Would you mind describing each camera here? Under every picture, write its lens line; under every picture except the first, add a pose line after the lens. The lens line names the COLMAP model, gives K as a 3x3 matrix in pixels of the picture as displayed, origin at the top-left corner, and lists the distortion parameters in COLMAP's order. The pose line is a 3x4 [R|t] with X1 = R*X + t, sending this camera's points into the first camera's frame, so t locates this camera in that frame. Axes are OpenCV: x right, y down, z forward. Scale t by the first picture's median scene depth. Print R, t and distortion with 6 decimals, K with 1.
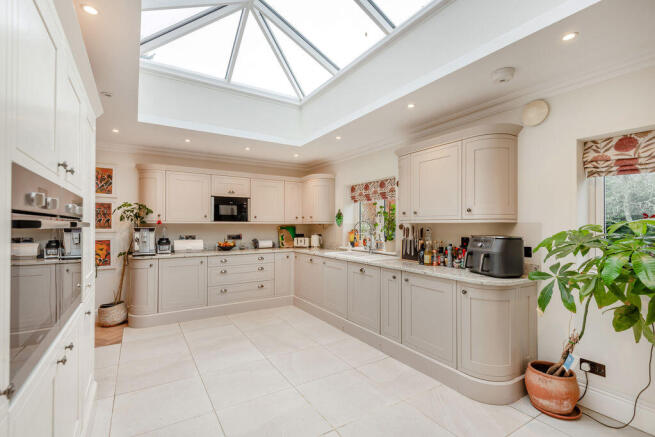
lens RADIAL K [[298.8, 0, 335.7], [0, 298.8, 226.0], [0, 0, 1]] dist [-0.000663, -0.000420]
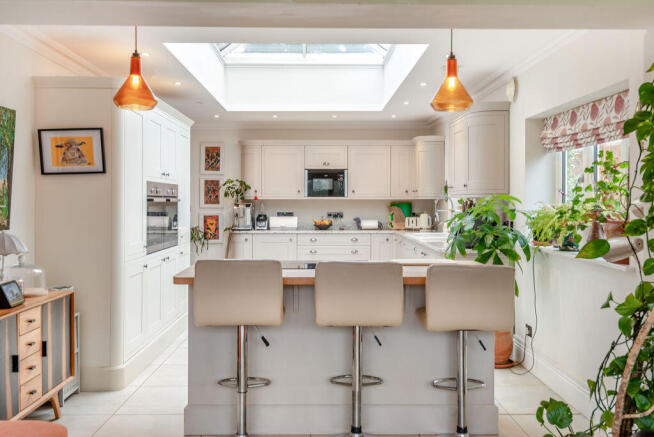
lens RADIAL K [[642.8, 0, 327.0], [0, 642.8, 218.5], [0, 0, 1]] dist [-0.000107, 0.000441]
pose [[0.840648, 0.014669, -0.541383, 0.778985], [-0.002328, 0.999722, 0.023474, 0.004532], [0.541576, -0.018473, 0.840449, -0.683876]]
